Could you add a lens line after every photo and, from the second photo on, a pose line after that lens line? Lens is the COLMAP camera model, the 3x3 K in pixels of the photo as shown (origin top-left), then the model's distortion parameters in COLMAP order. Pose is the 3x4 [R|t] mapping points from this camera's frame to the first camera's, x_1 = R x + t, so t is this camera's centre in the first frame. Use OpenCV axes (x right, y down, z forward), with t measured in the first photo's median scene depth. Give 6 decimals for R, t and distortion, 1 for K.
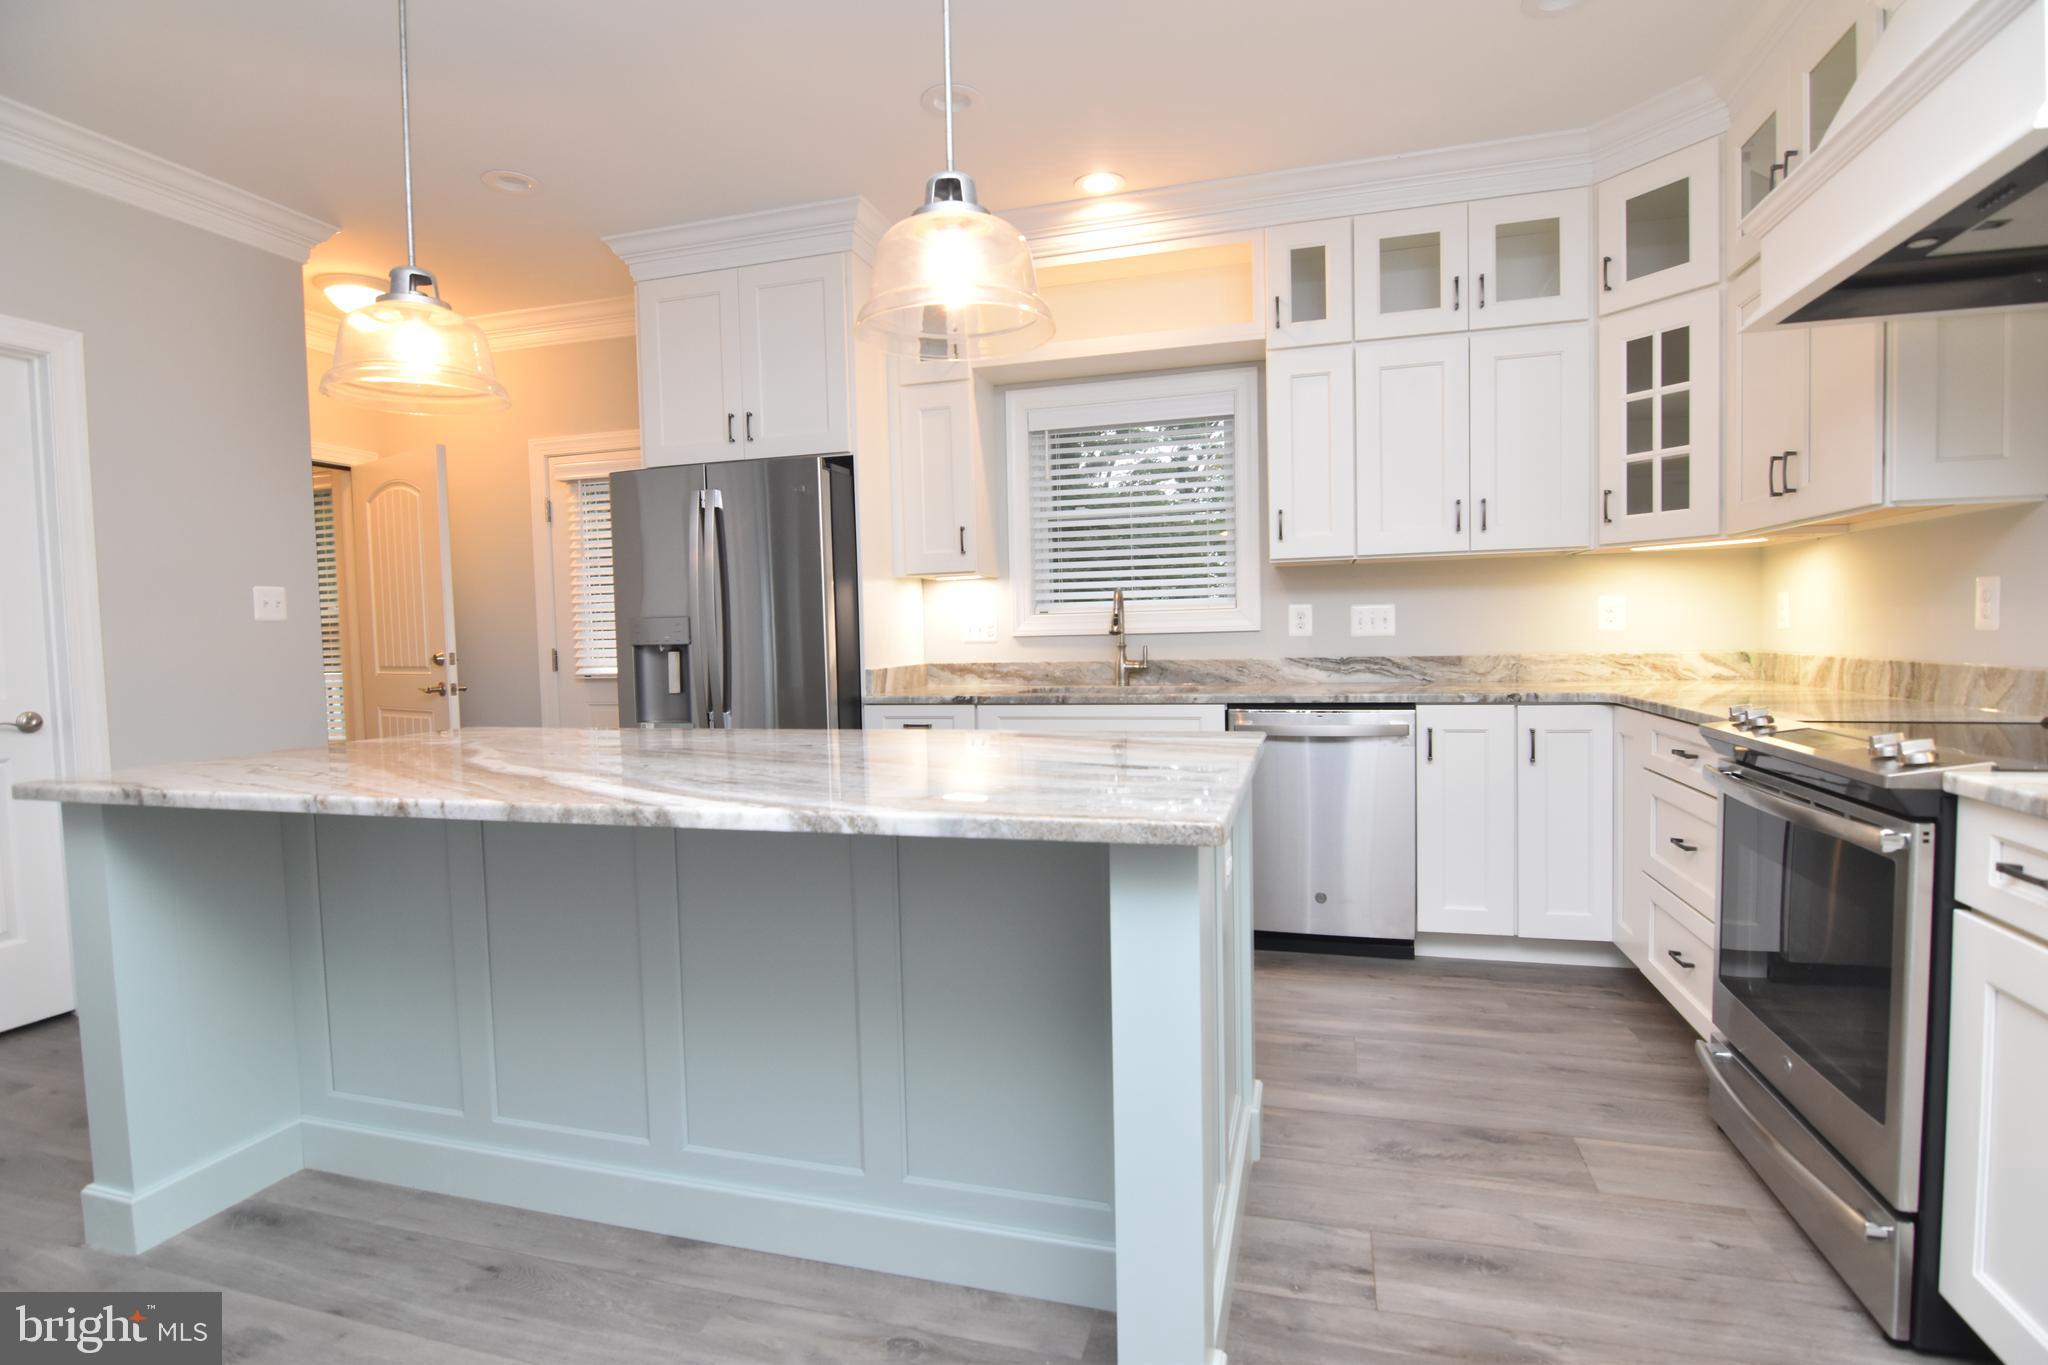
lens RADIAL K [[991.3, 0, 1029.5], [0, 991.3, 684.5], [0, 0, 1]] dist [-0.010193, -0.006834]
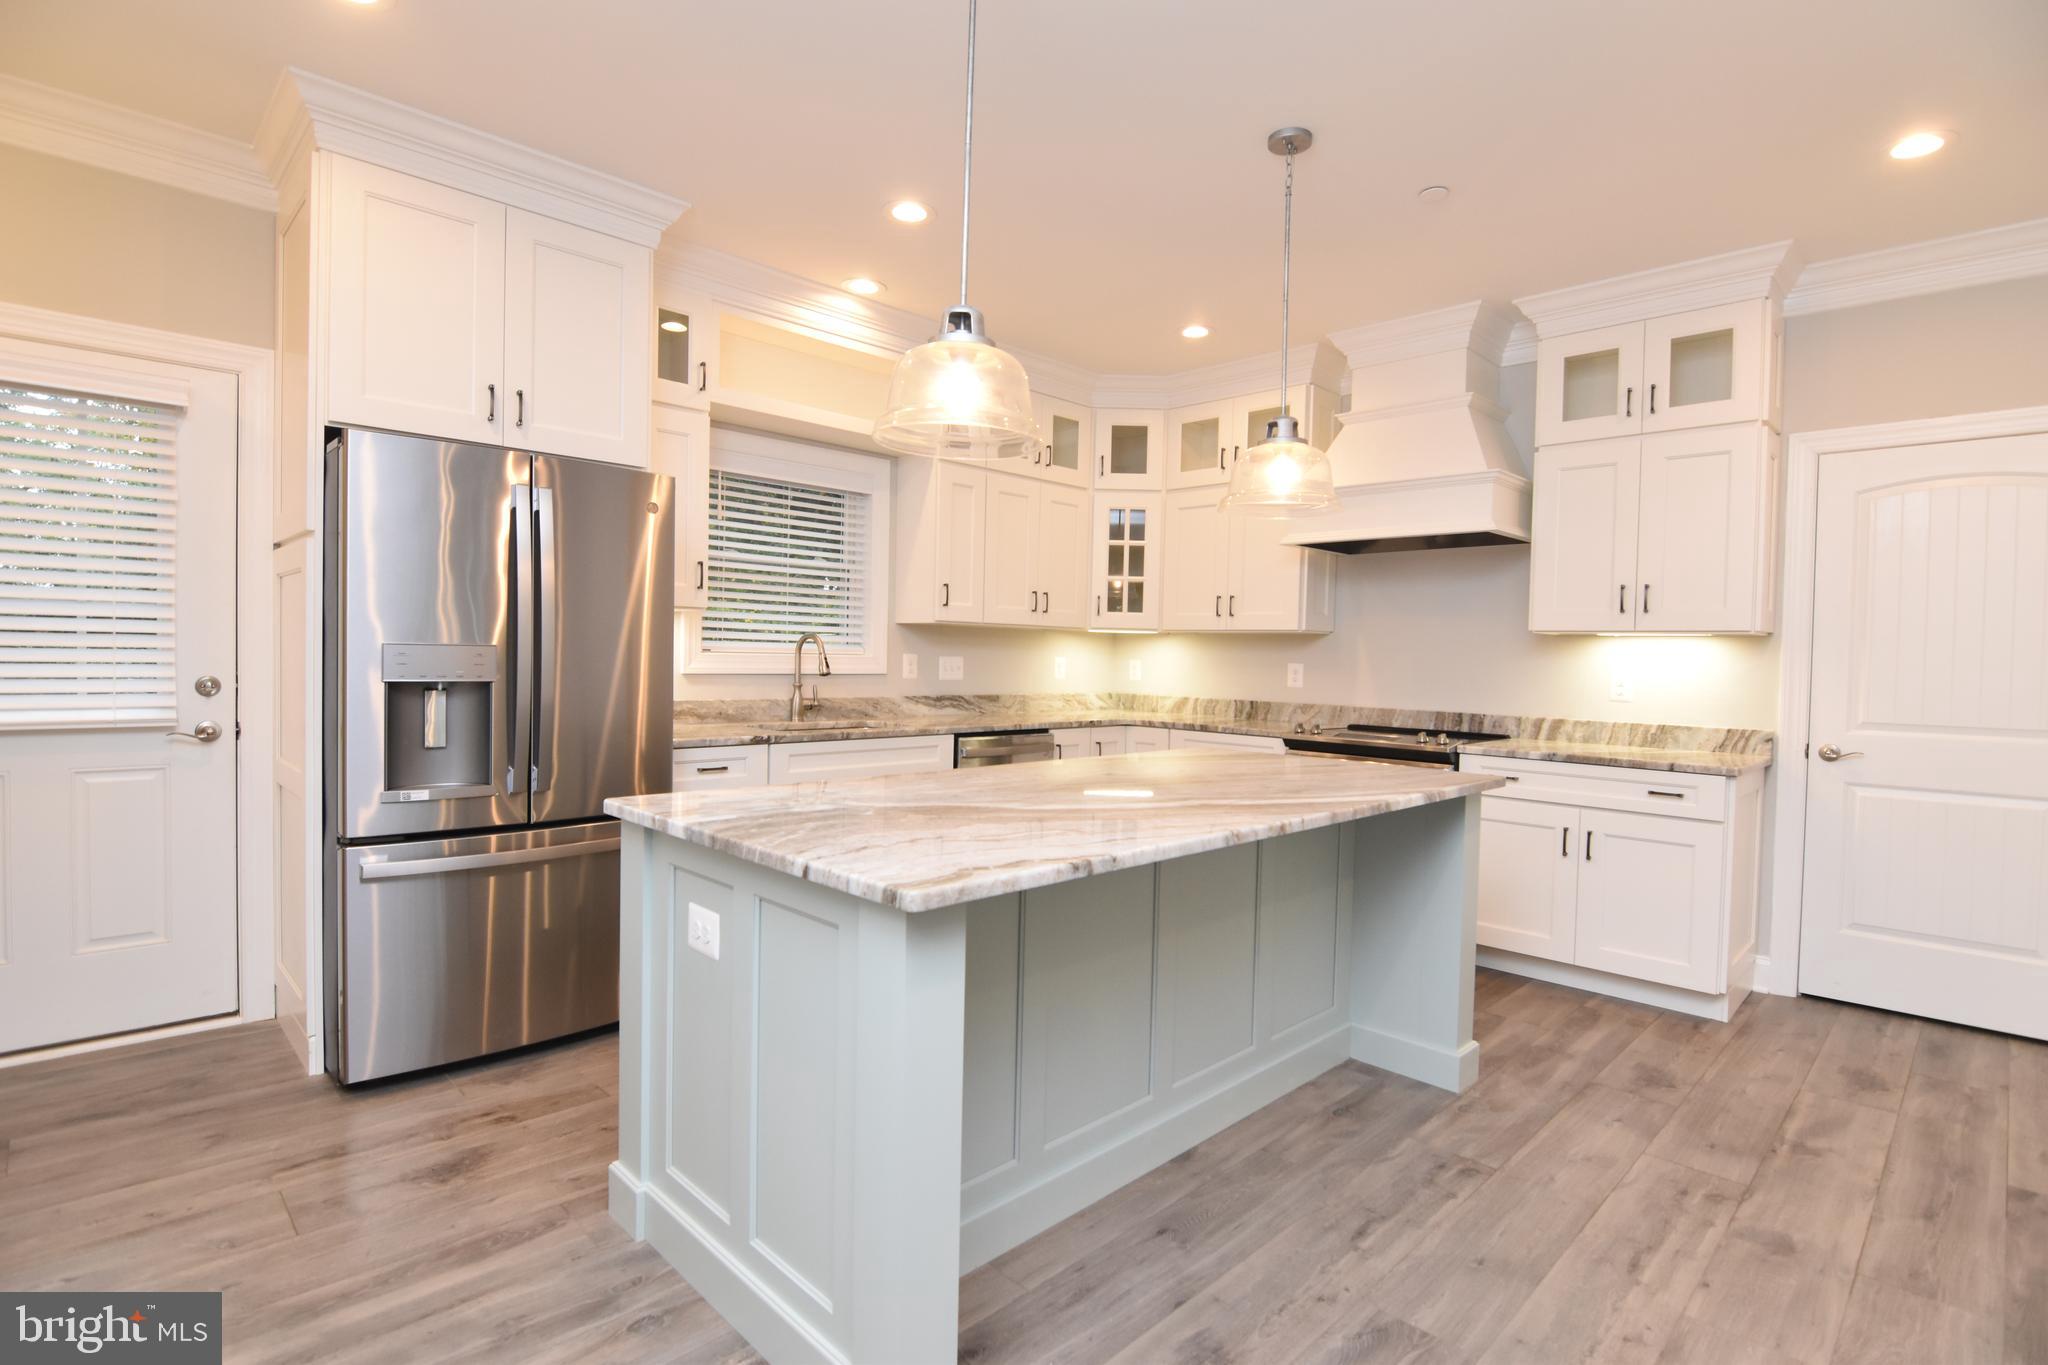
lens RADIAL K [[991.3, 0, 1026.8], [0, 991.3, 683.3], [0, 0, 1]] dist [-0.010193, -0.006834]
pose [[0.486170, 0.008805, 0.873820, -0.958607], [0.013056, 0.999764, -0.017339, -0.024412], [-0.873767, 0.019838, 0.485940, 0.319046]]
